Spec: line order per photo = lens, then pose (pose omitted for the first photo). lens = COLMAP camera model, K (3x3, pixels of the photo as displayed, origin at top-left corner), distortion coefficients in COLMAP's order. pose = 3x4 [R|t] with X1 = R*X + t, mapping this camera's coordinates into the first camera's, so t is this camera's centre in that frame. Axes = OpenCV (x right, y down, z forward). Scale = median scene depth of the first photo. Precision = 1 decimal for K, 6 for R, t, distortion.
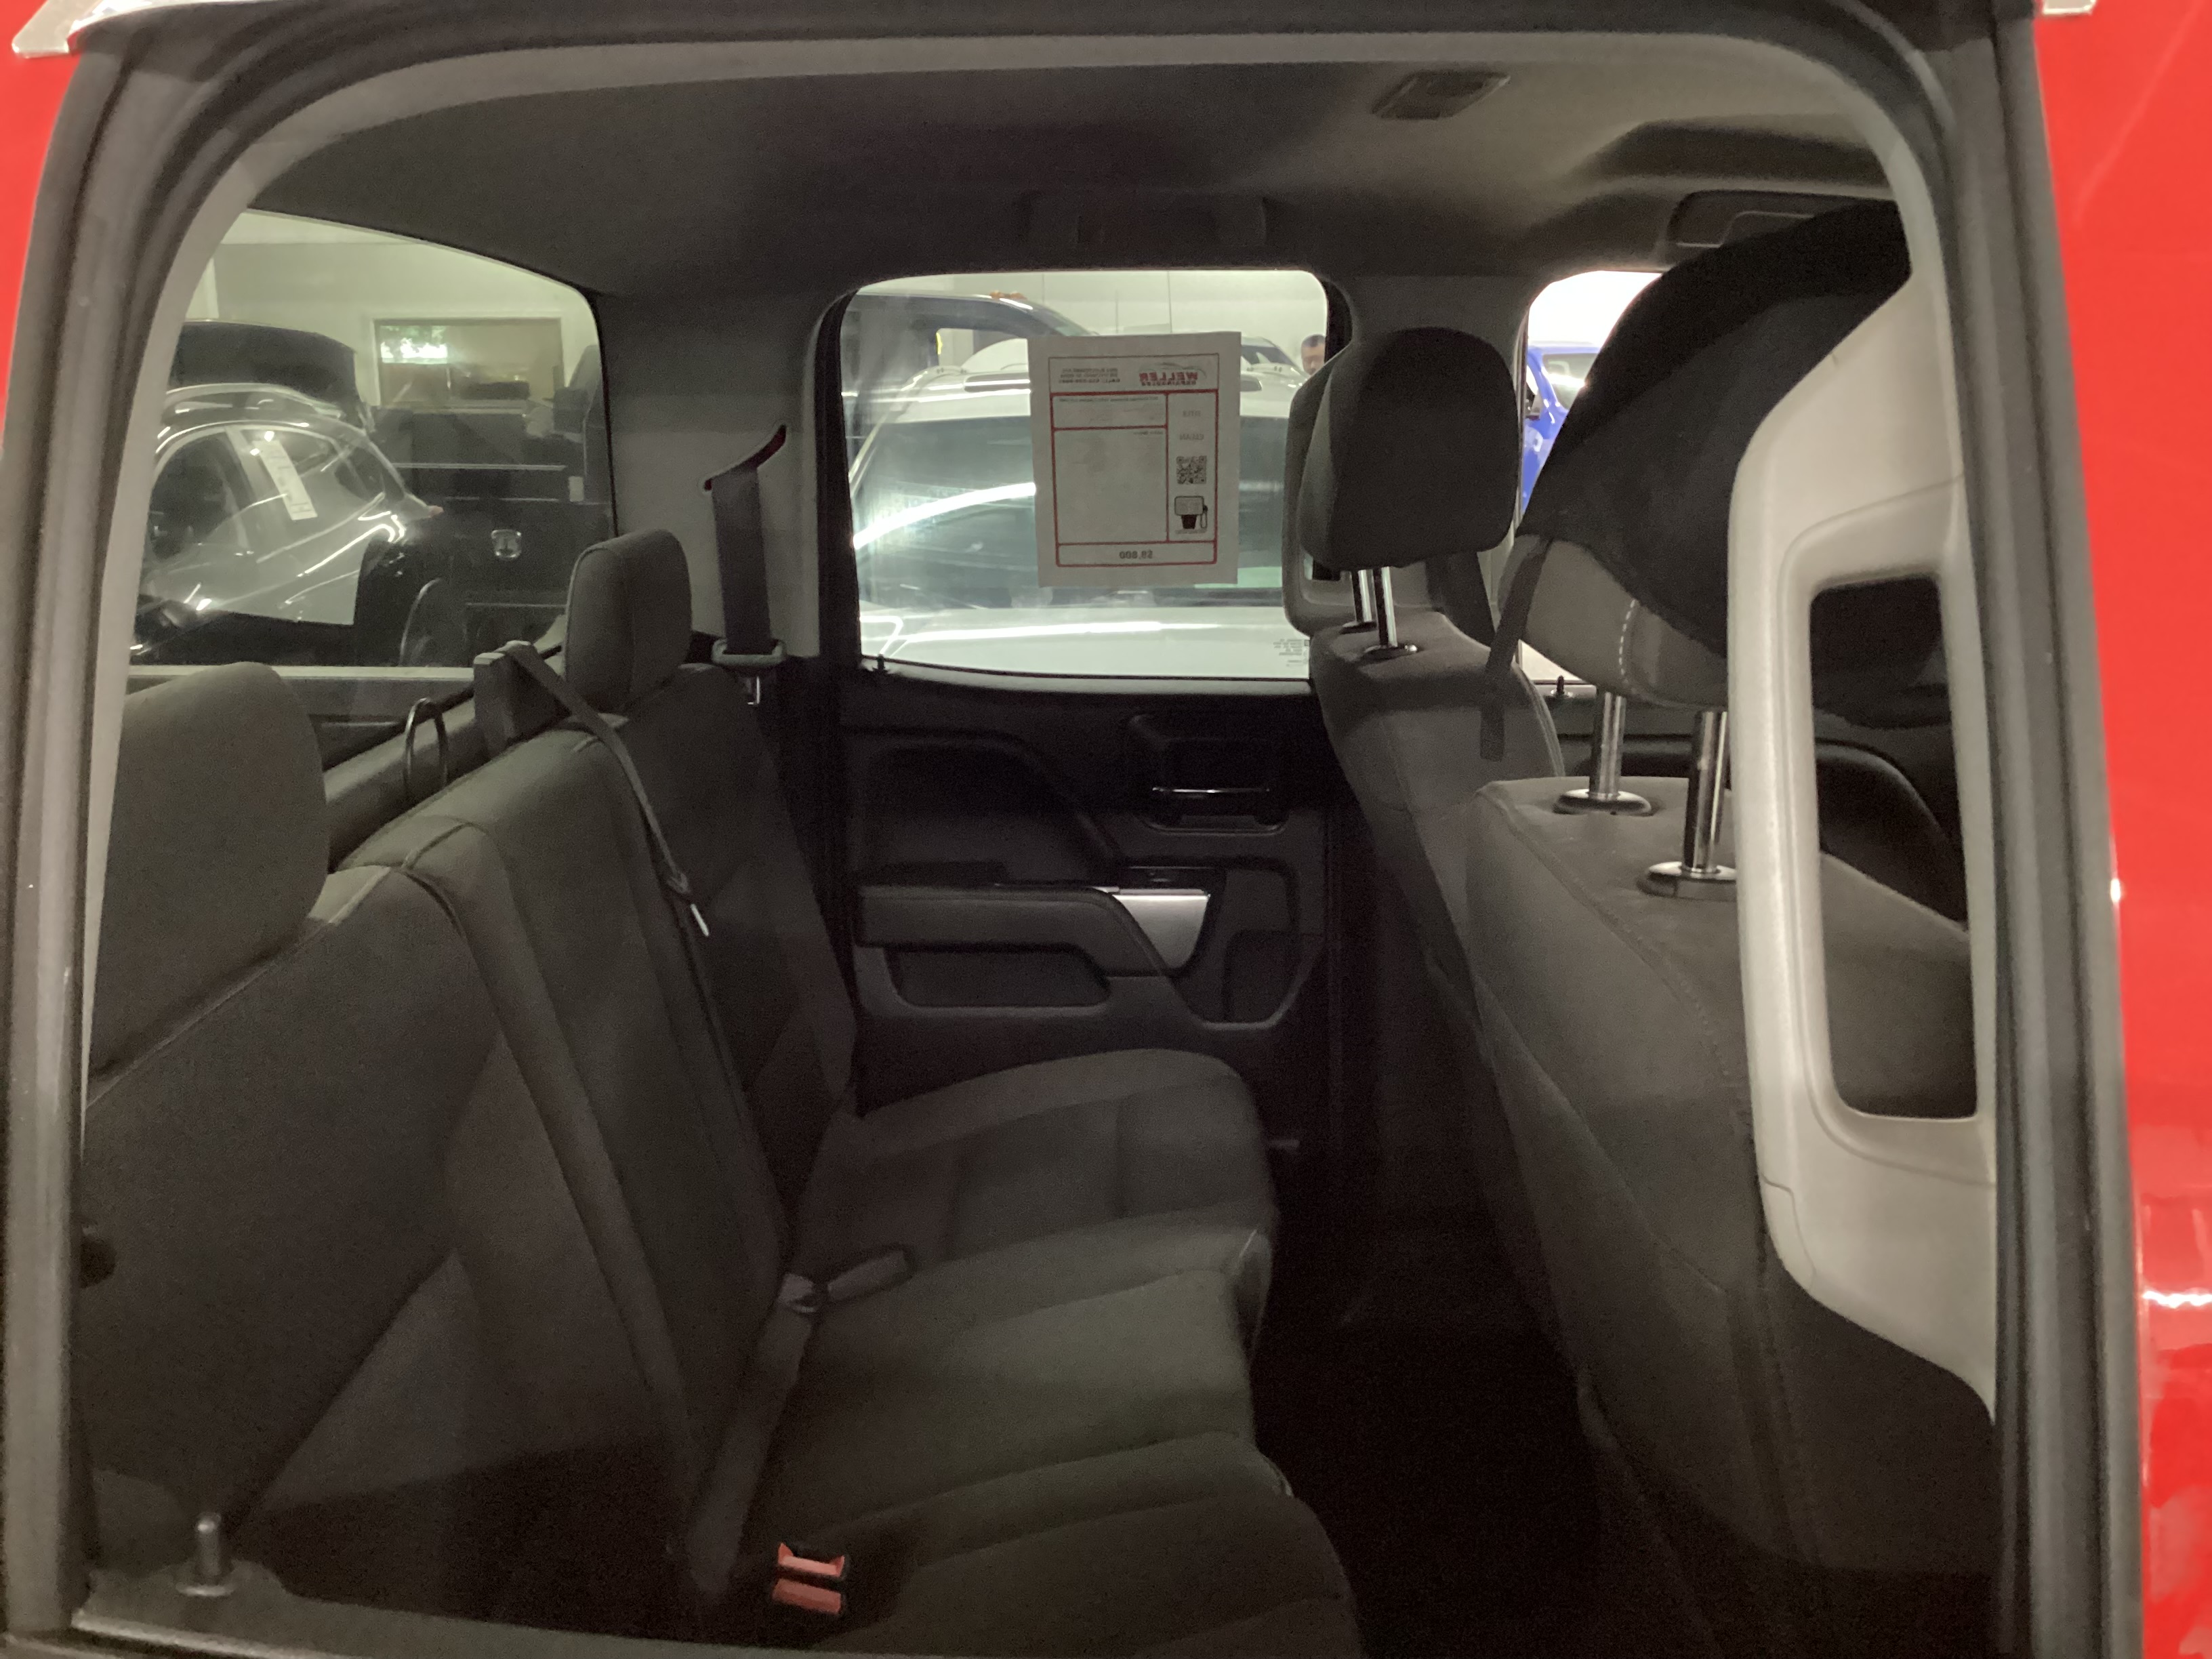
lens RADIAL K [[1993.1, 0, 1106.0], [0, 1993.1, 829.5], [0, 0, 1]] dist [0.098874, -0.193895]
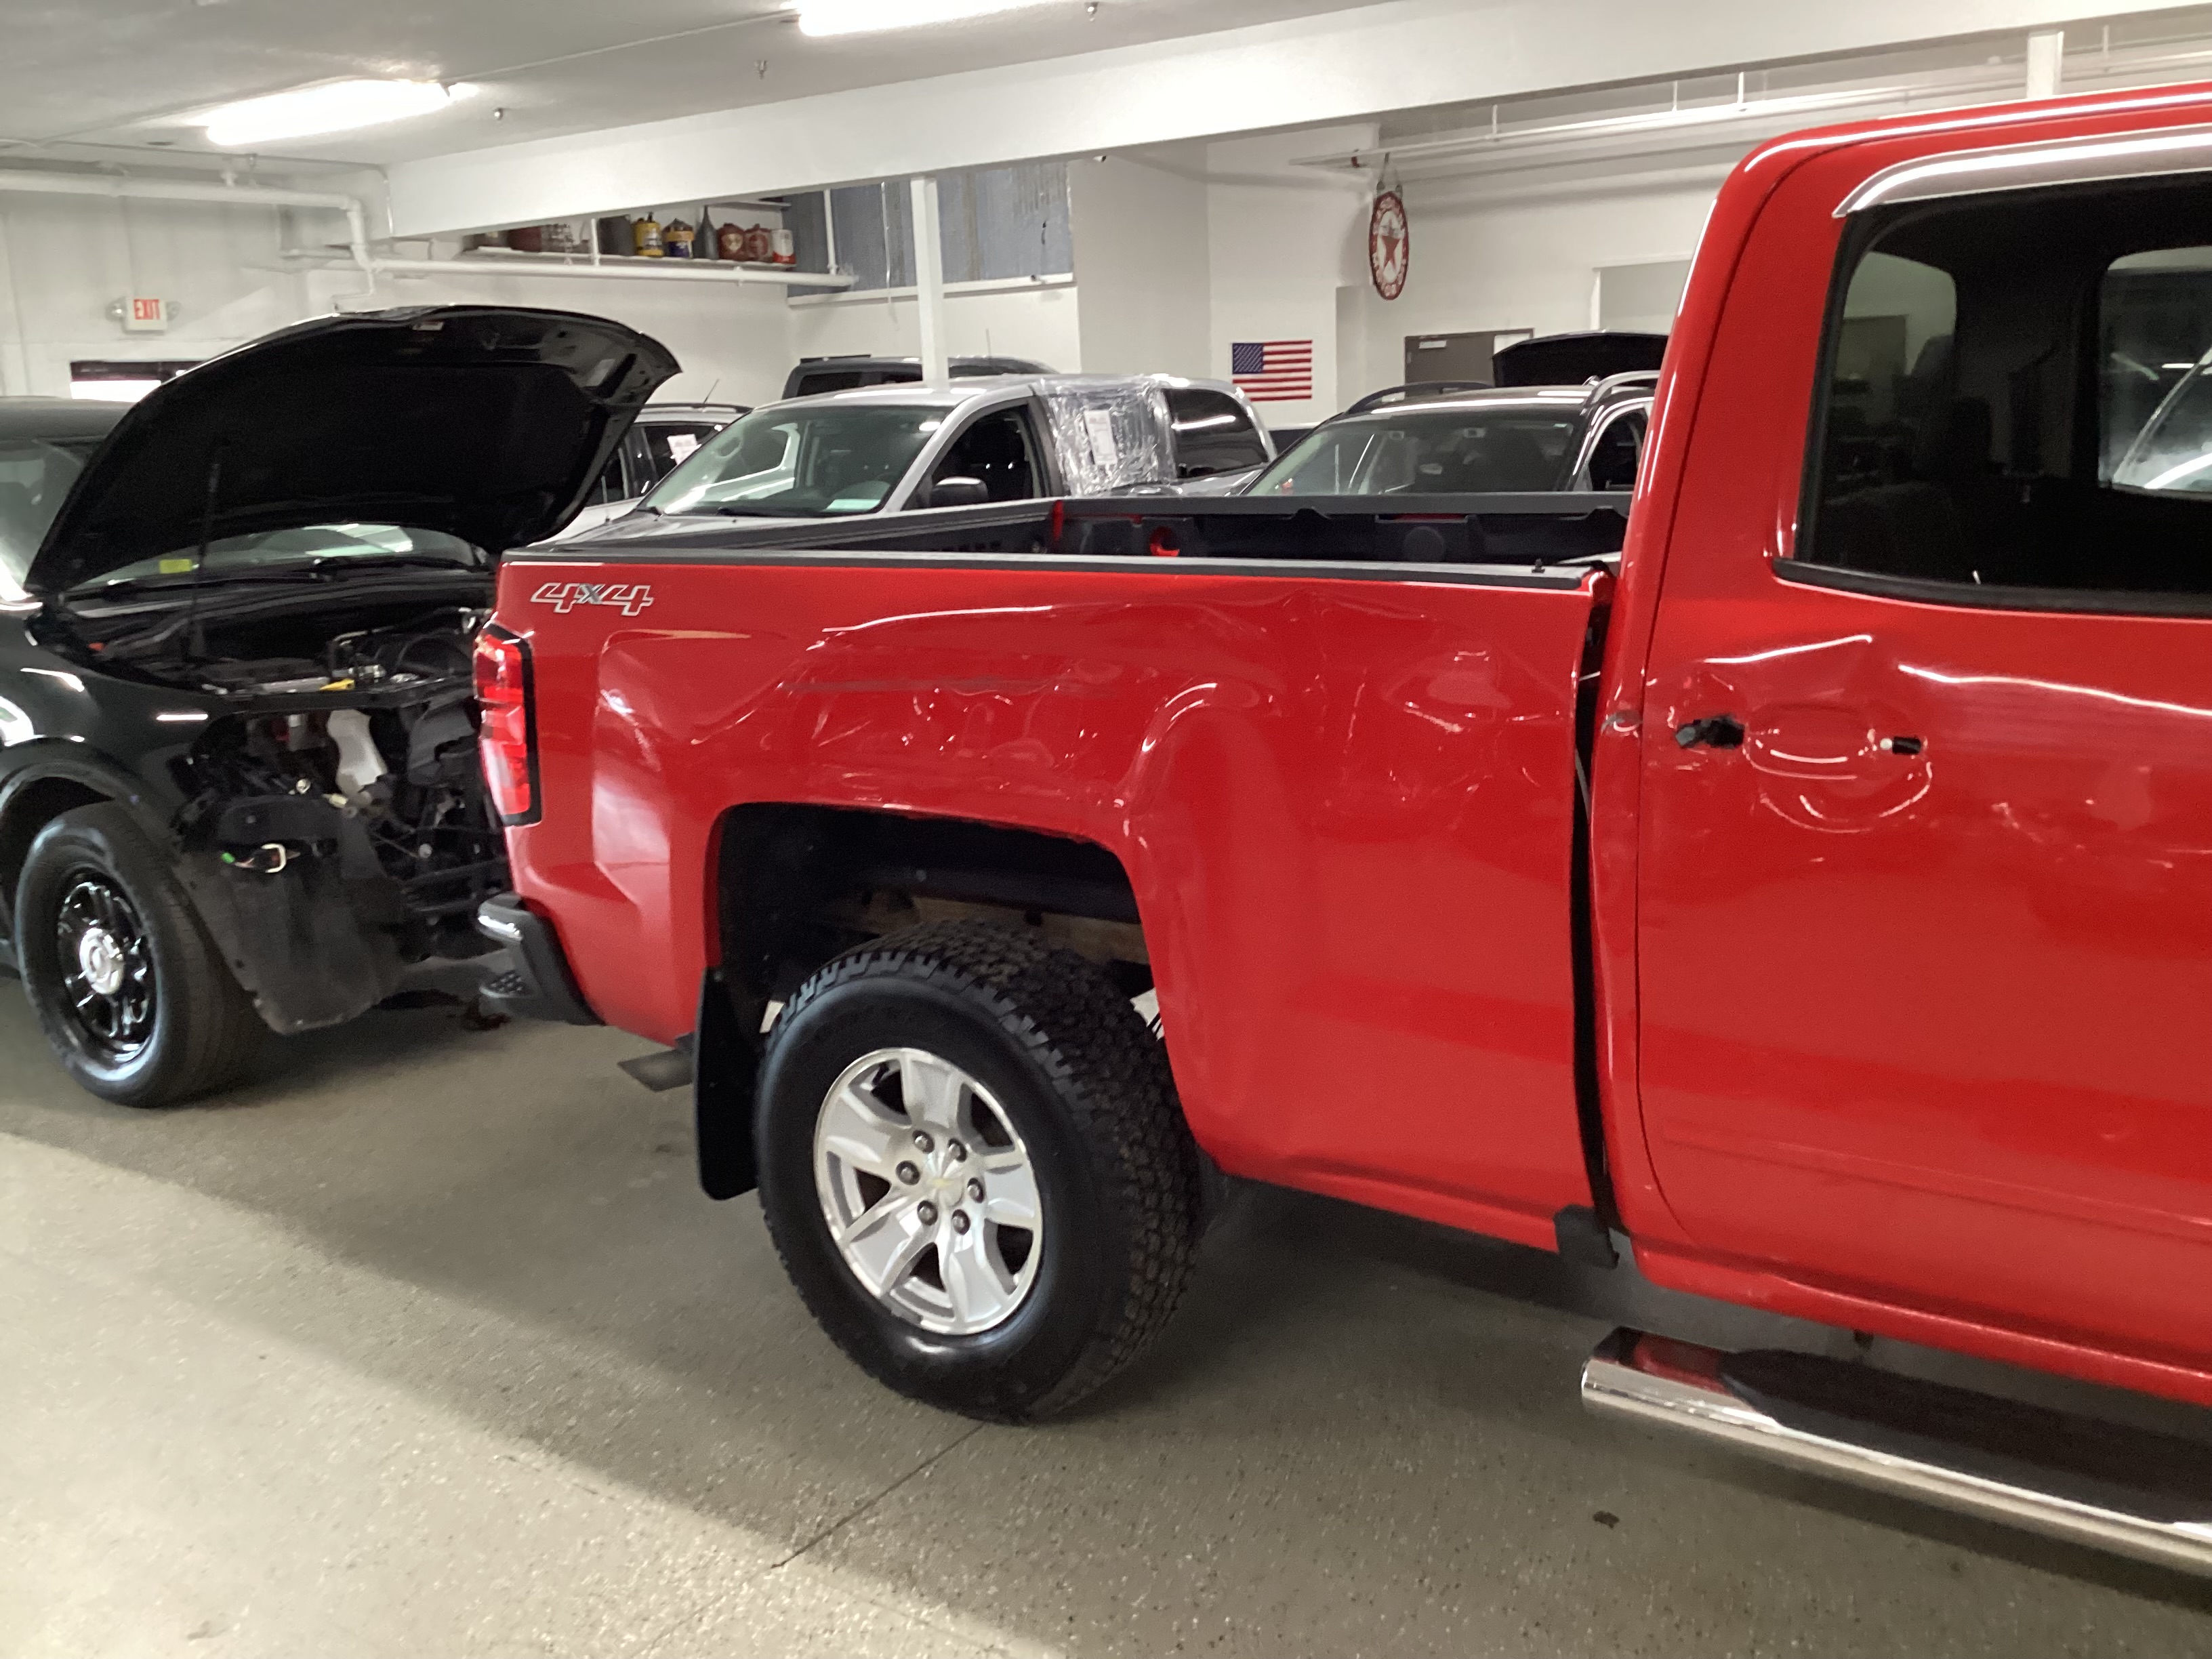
lens RADIAL K [[1993.1, 0, 1106.0], [0, 1993.1, 829.5], [0, 0, 1]] dist [0.098874, -0.193895]
pose [[0.812497, 0.090120, -0.575957, 0.204775], [-0.092124, 0.995413, 0.025793, 0.239395], [0.575640, 0.032103, 0.817073, -0.860208]]
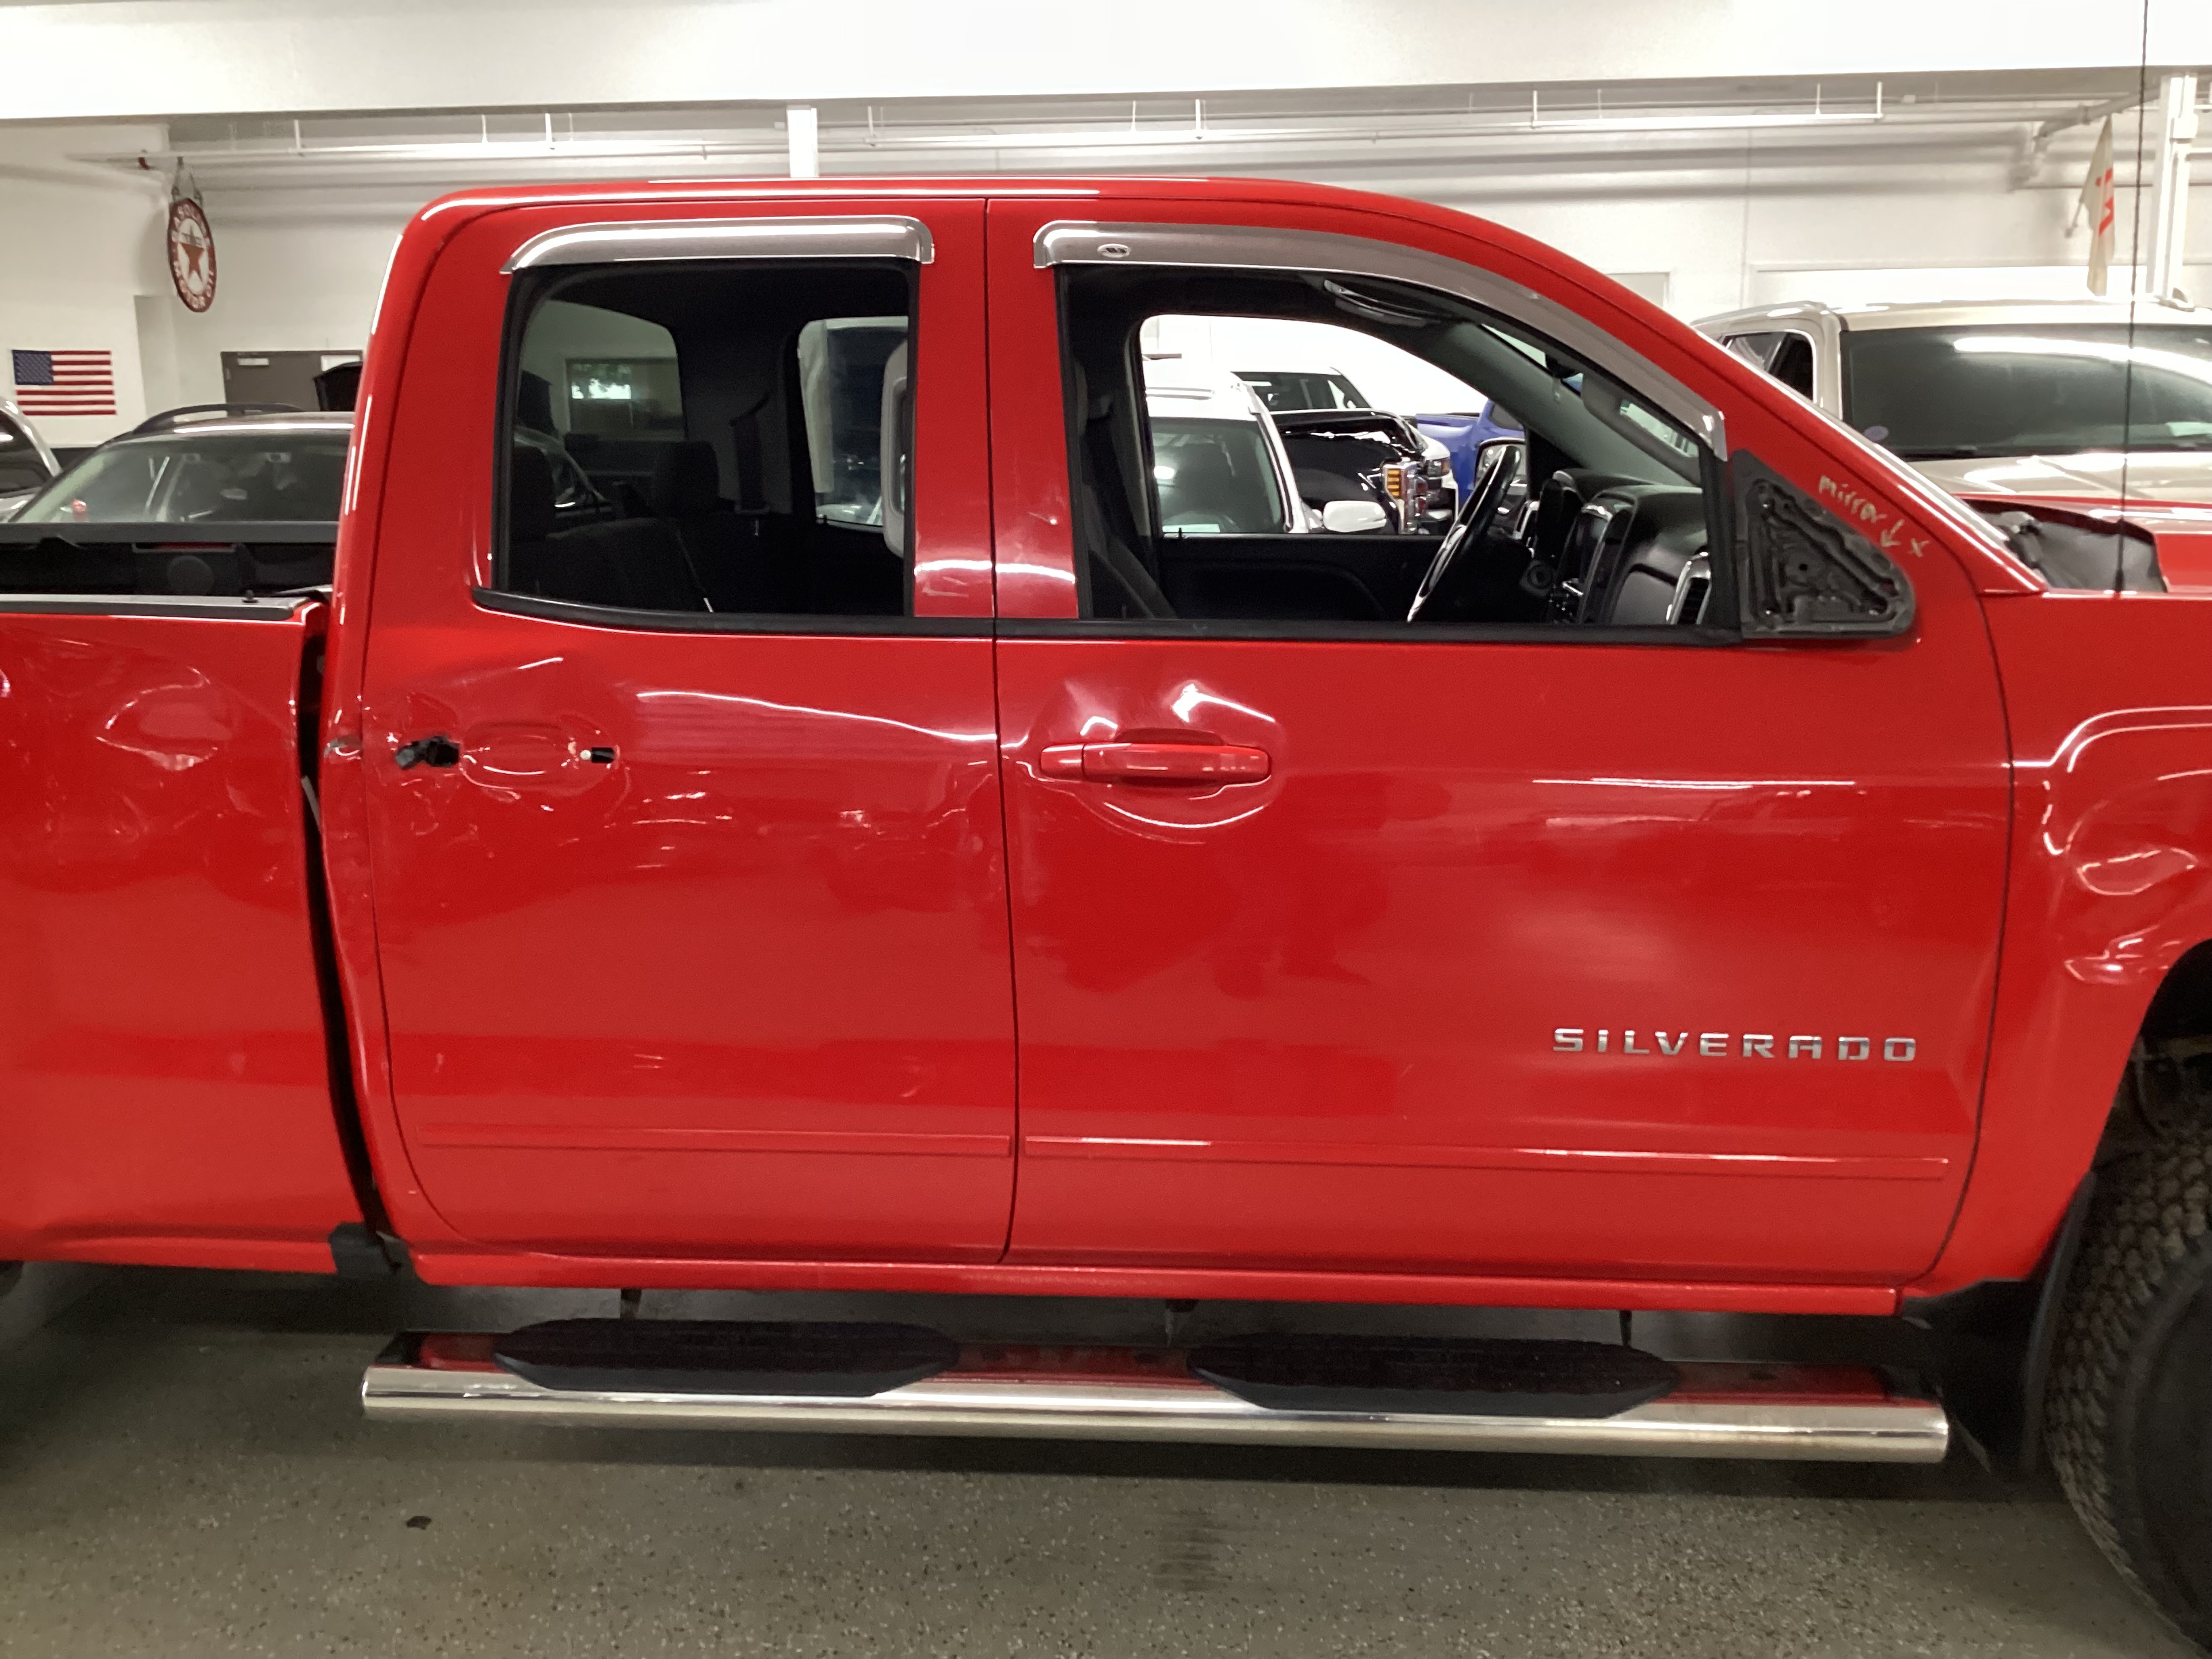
lens RADIAL K [[1993.1, 0, 1106.0], [0, 1993.1, 829.5], [0, 0, 1]] dist [0.098874, -0.193895]
pose [[0.996566, 0.008712, -0.082341, 0.319450], [-0.010006, 0.999833, -0.015313, 0.242734], [0.082194, 0.016085, 0.996487, -0.899923]]
